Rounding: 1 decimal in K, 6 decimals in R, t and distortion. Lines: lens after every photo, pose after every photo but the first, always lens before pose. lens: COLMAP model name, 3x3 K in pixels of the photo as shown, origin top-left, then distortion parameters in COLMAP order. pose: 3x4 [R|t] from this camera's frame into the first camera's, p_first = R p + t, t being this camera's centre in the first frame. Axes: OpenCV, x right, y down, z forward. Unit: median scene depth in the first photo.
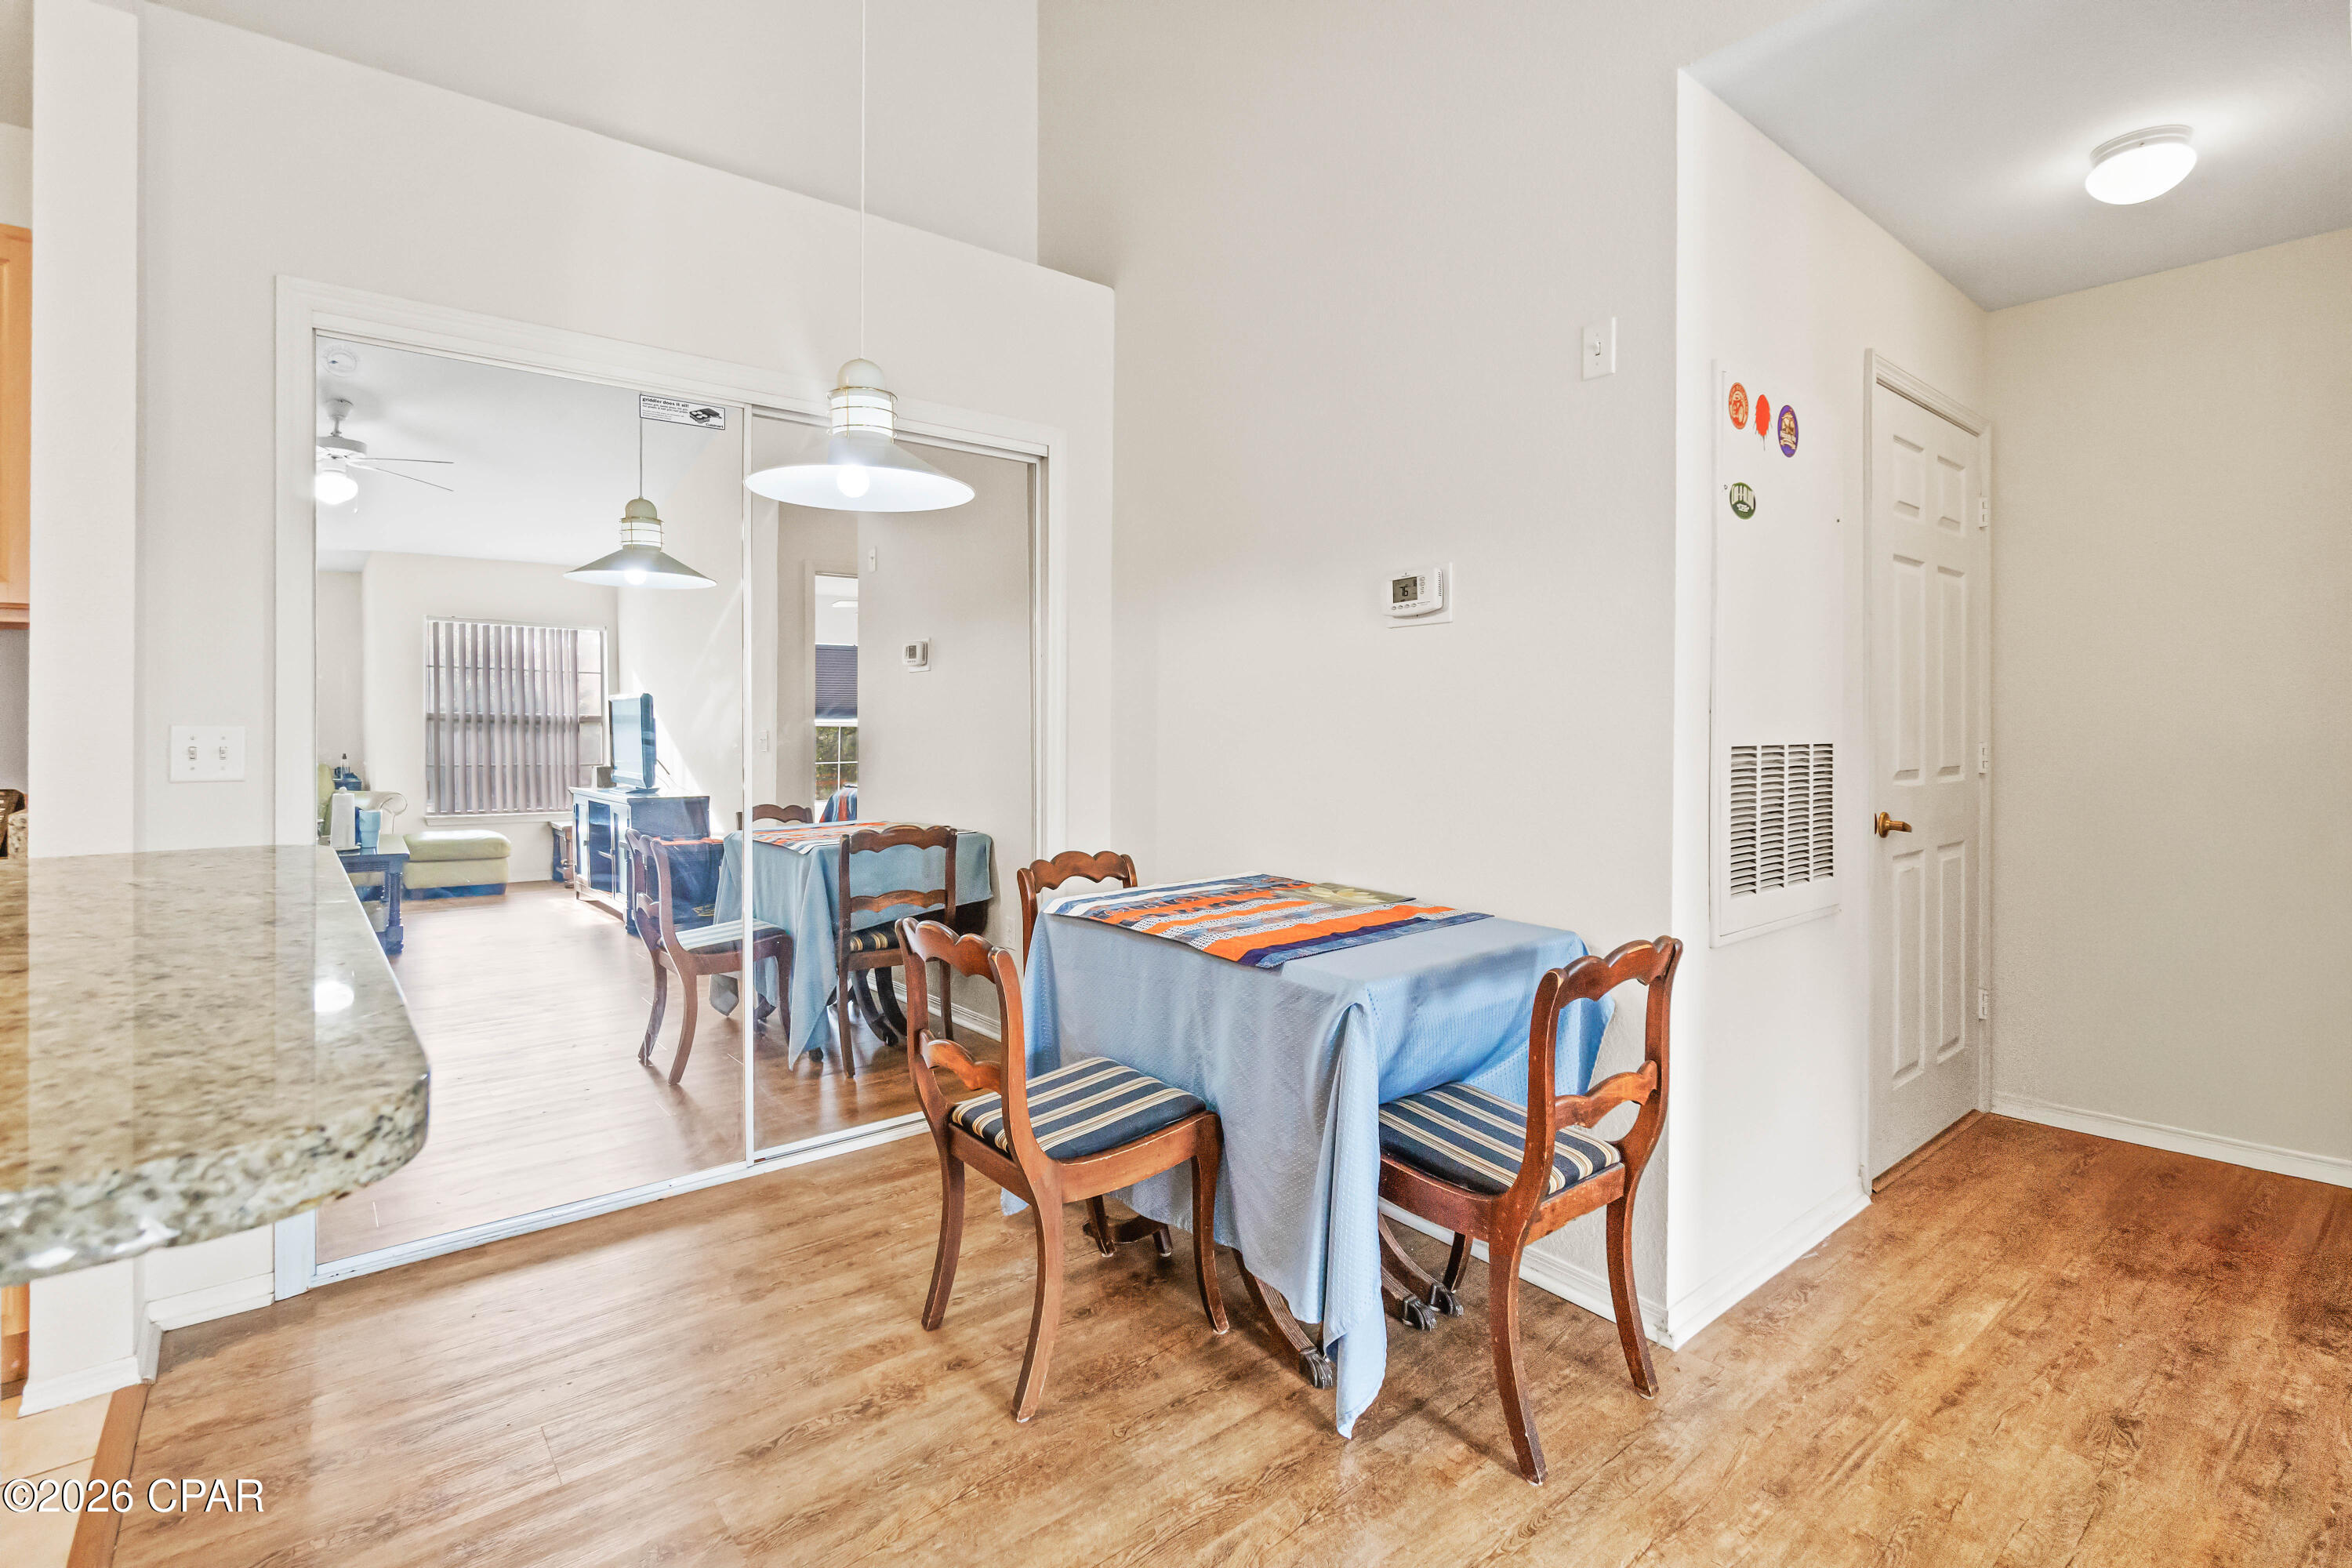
lens RADIAL K [[1103.3, 0, 1174.1], [0, 1103.3, 710.5], [0, 0, 1]] dist [-0.002705, -0.000341]
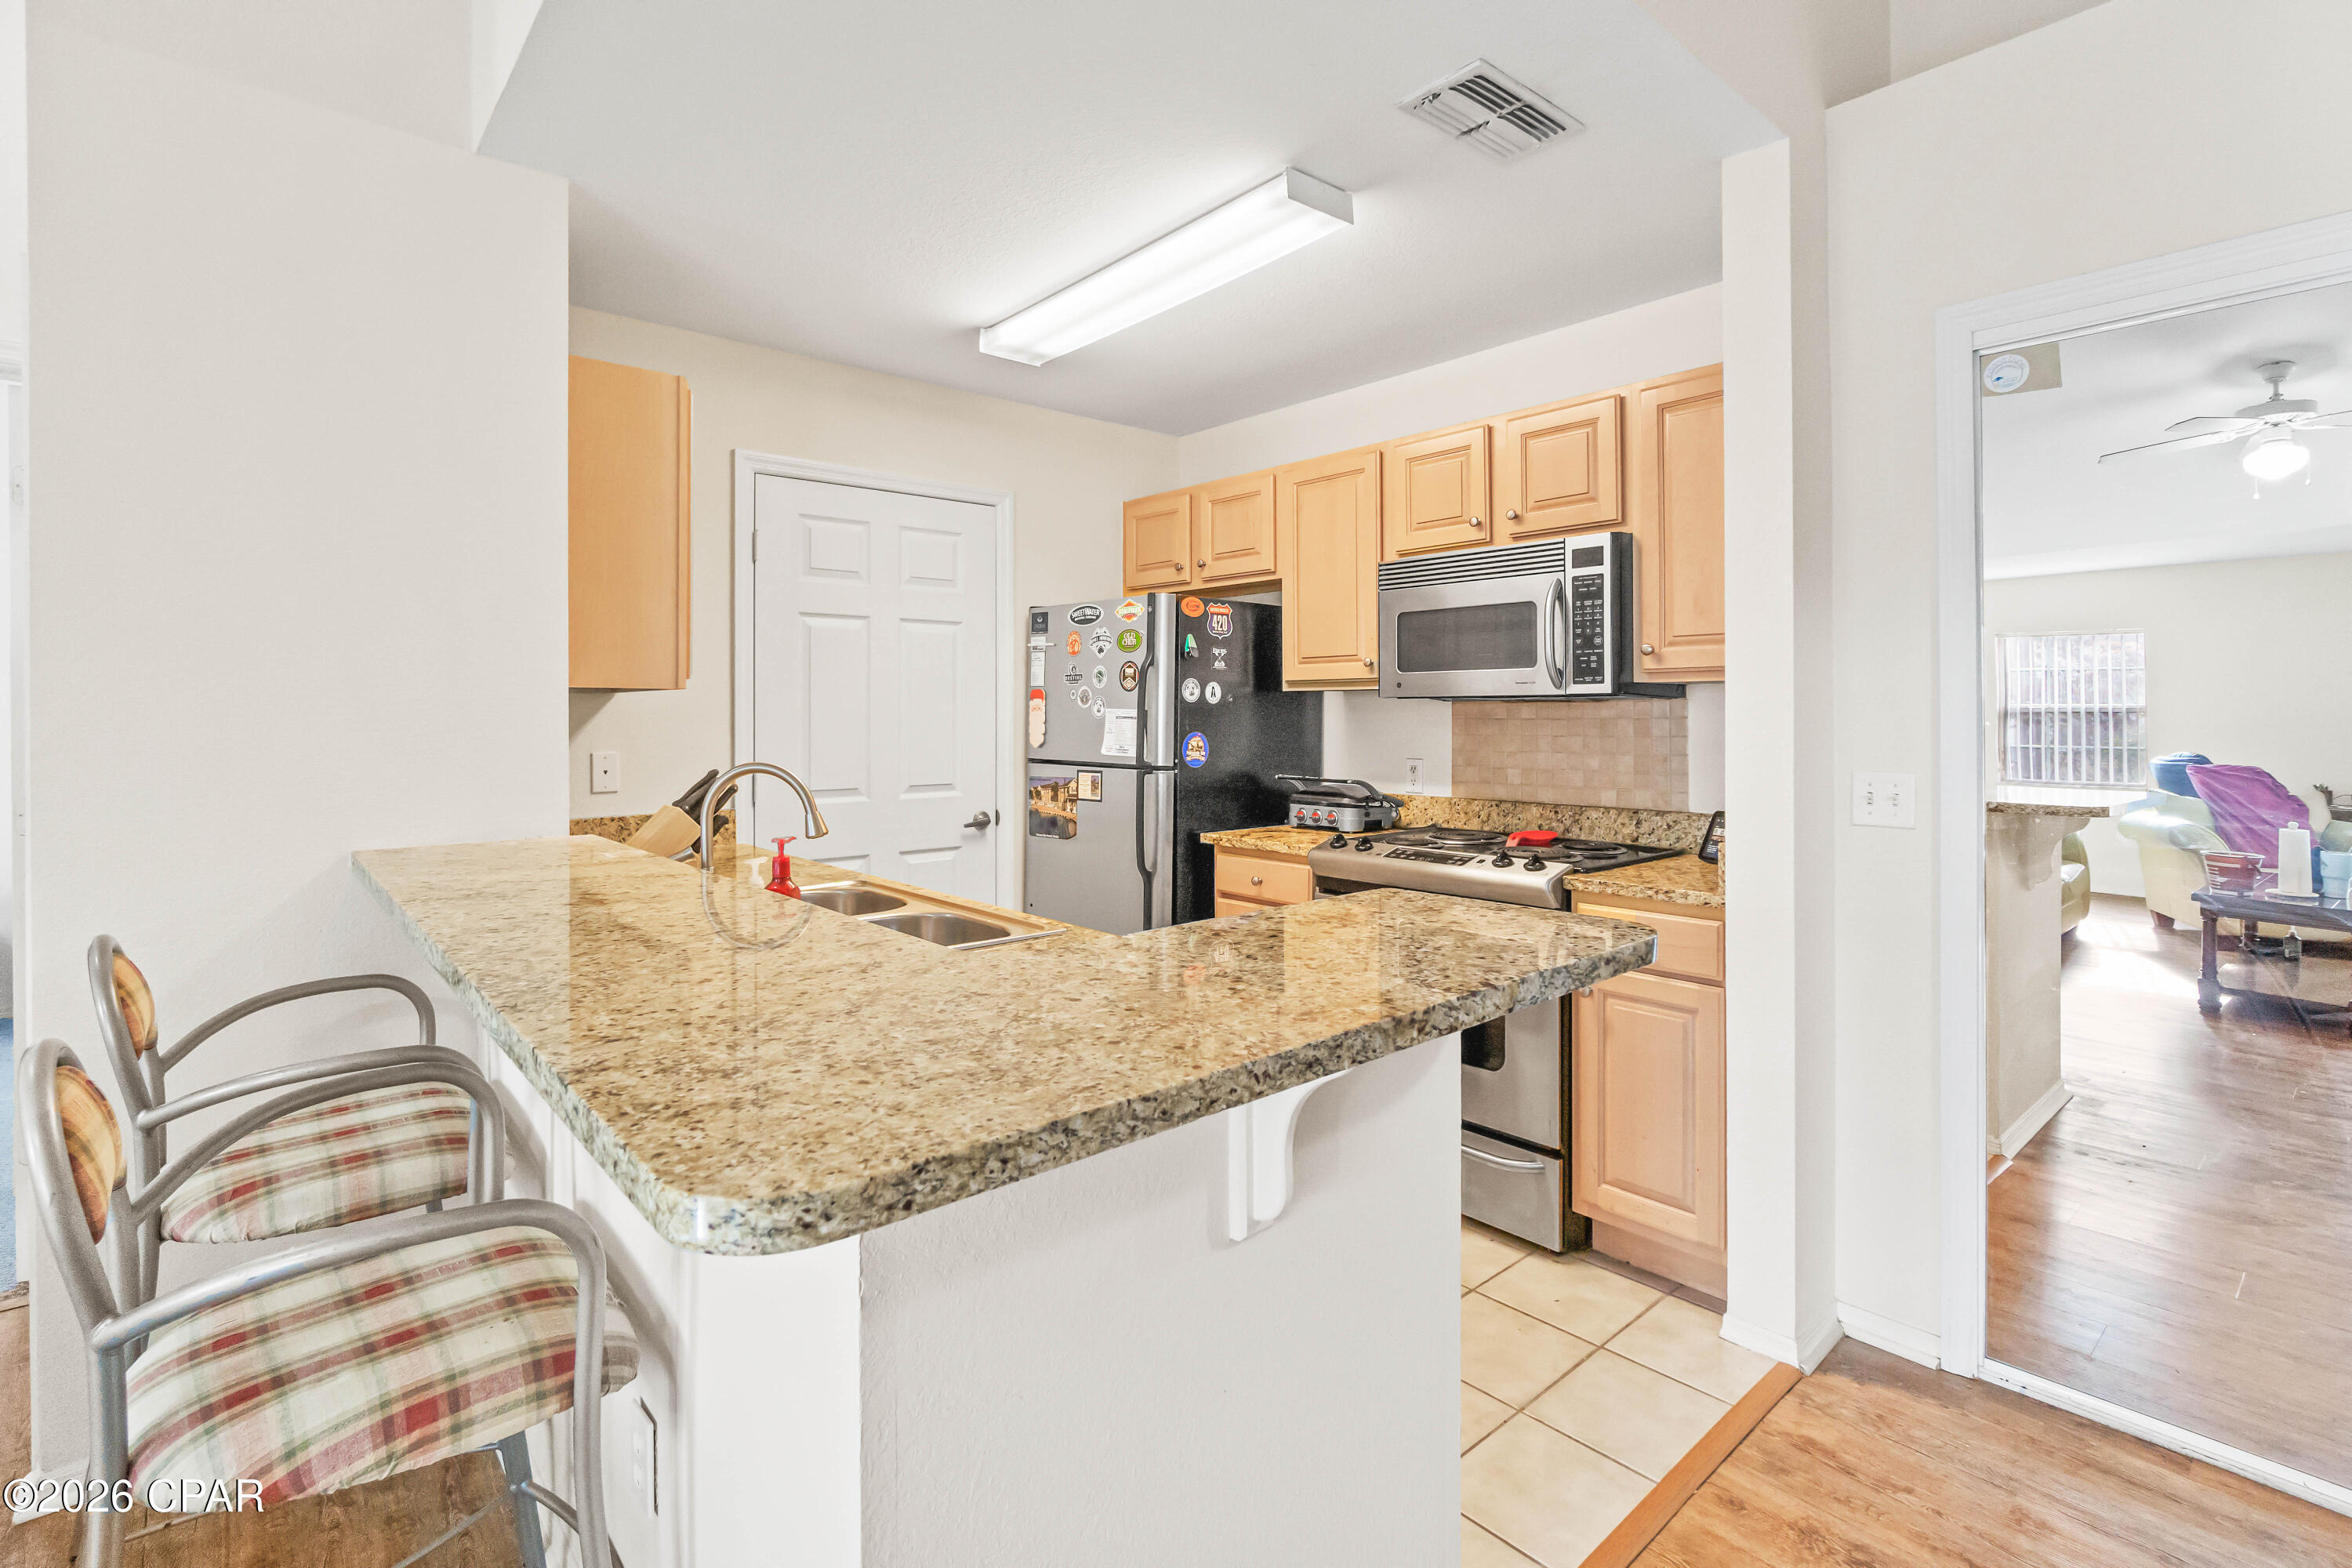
lens RADIAL K [[1103.3, 0, 1174.1], [0, 1103.3, 710.5], [0, 0, 1]] dist [-0.002705, -0.000341]
pose [[0.022939, -0.005640, -0.999721, 0.150638], [0.017197, 0.999838, -0.005246, -0.053734], [0.999589, -0.017072, 0.023033, 0.334539]]
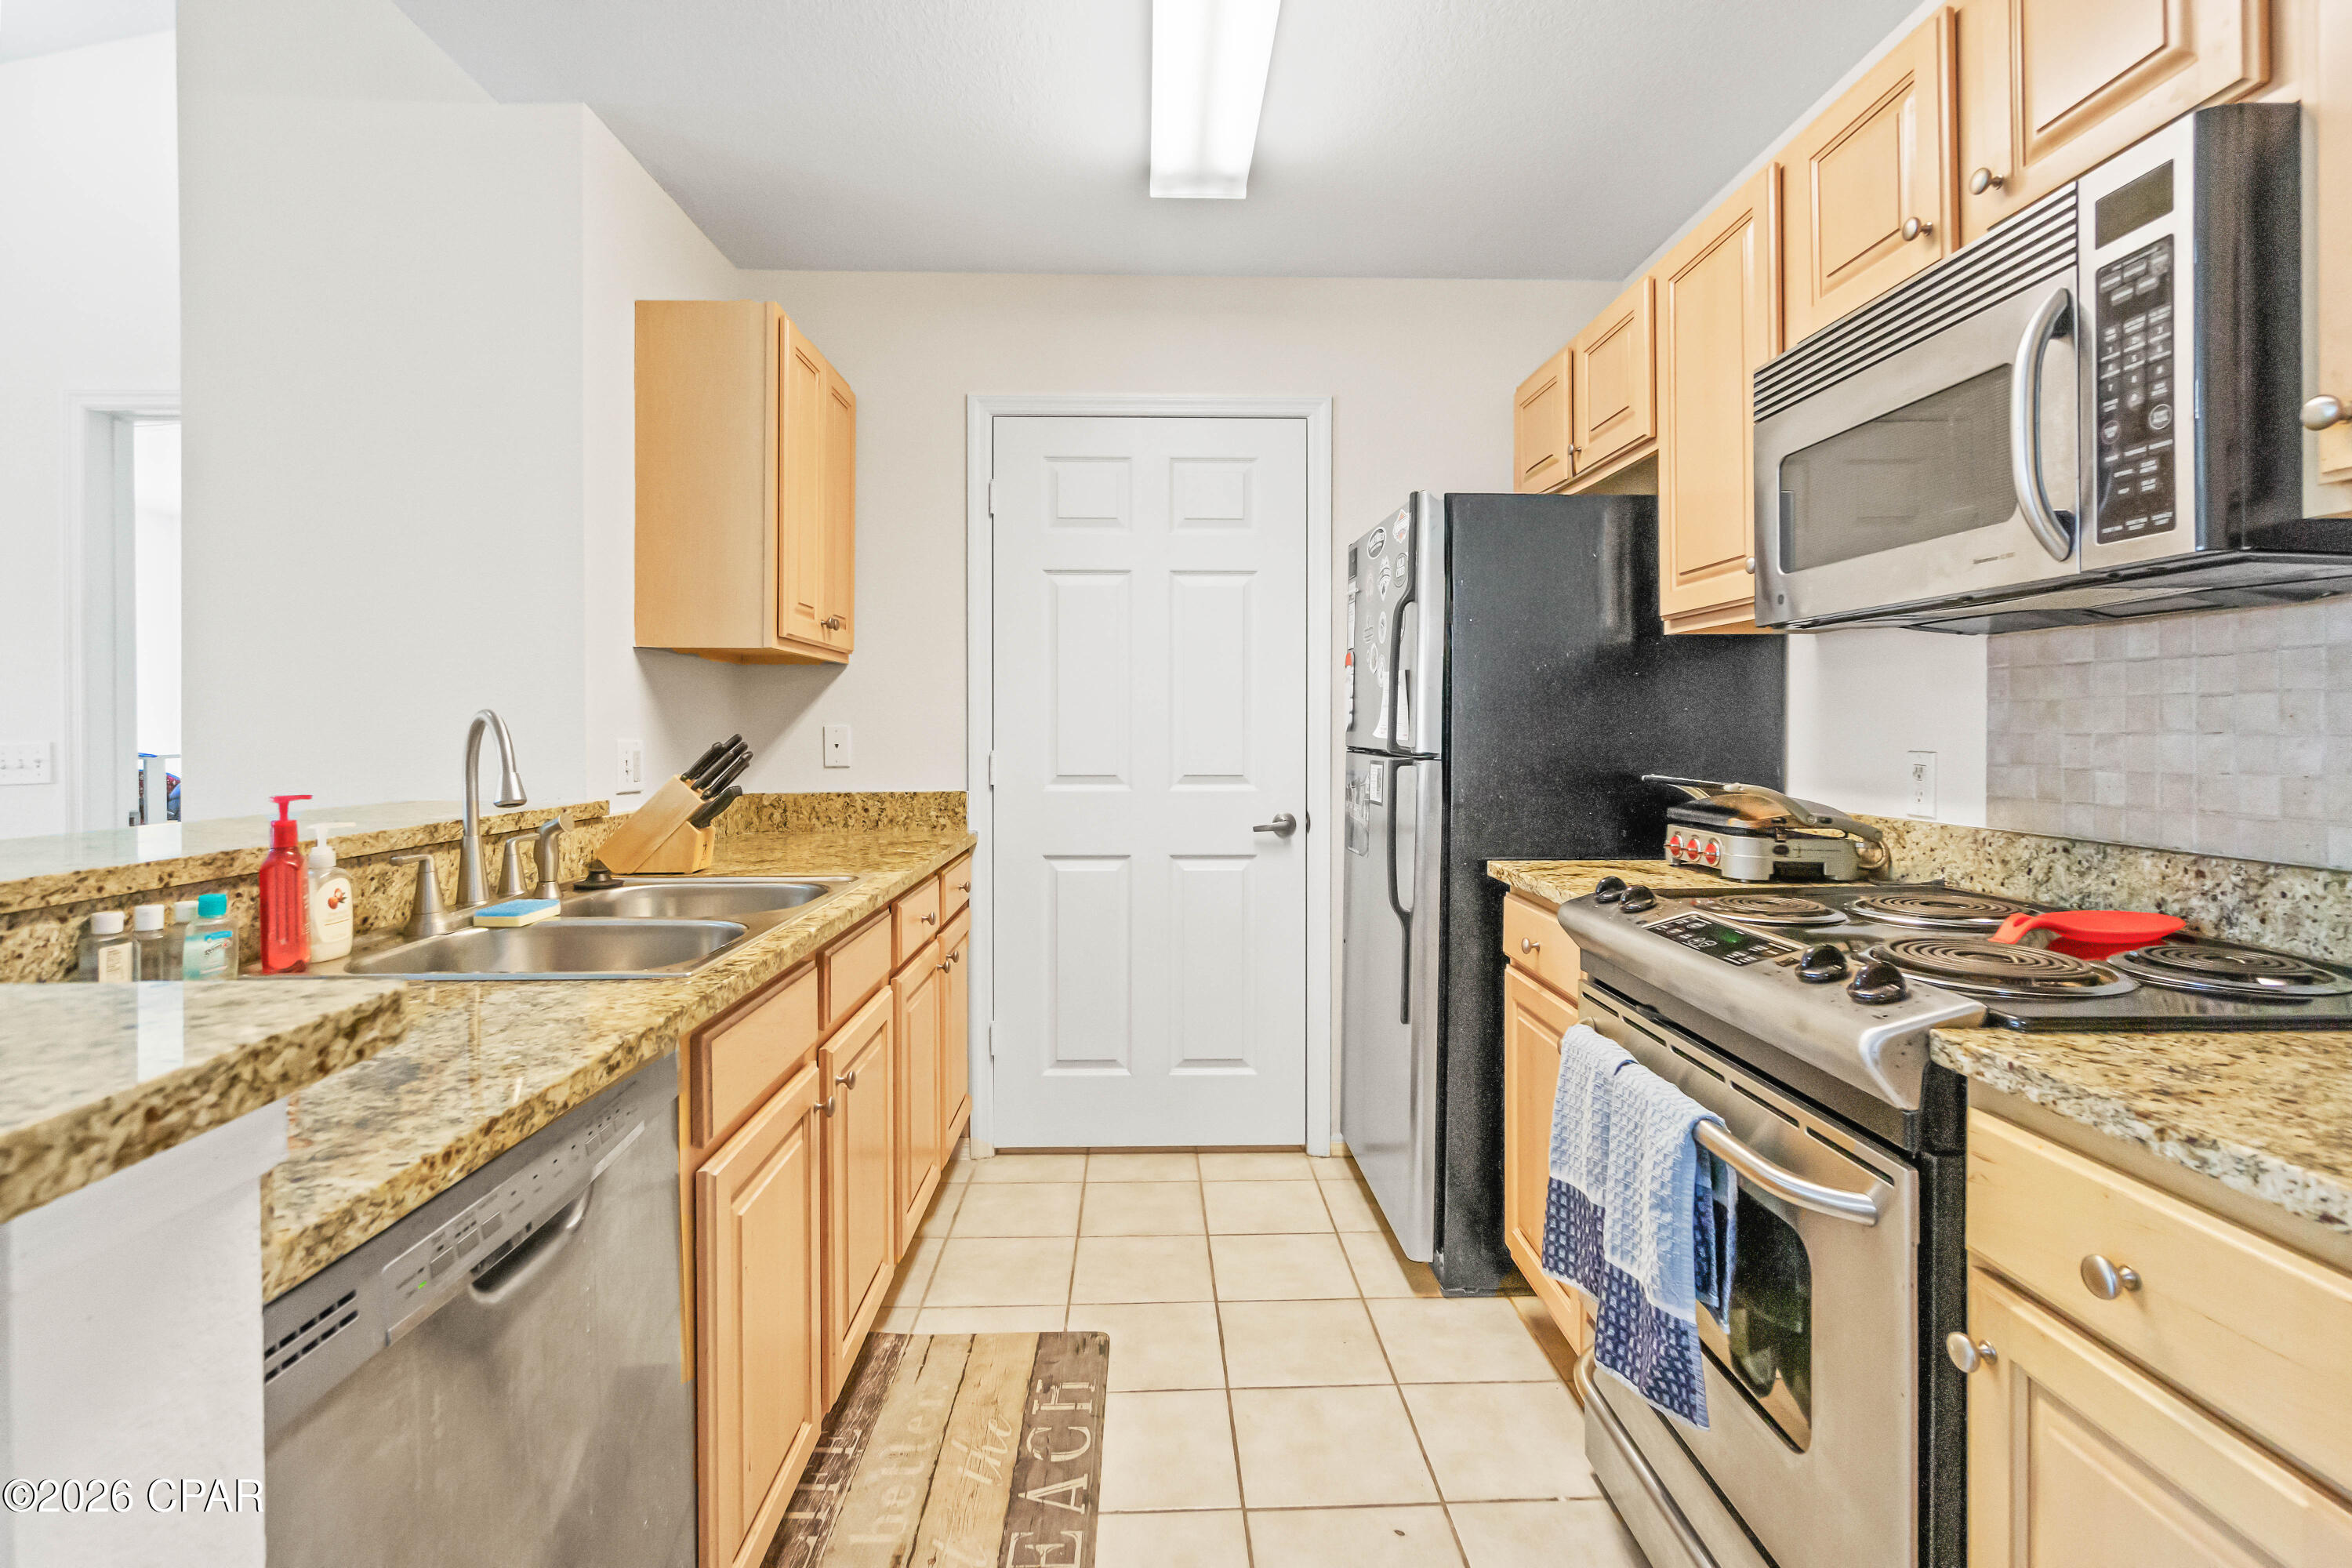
lens RADIAL K [[1096.7, 0, 1165.2], [0, 1096.7, 729.4], [0, 0, 1]] dist [-0.007297, -0.000142]
pose [[-0.623626, -0.001873, -0.781720, -0.517563], [0.009855, 0.999899, -0.010258, 0.006751], [0.781661, -0.014101, -0.623545, 0.843028]]
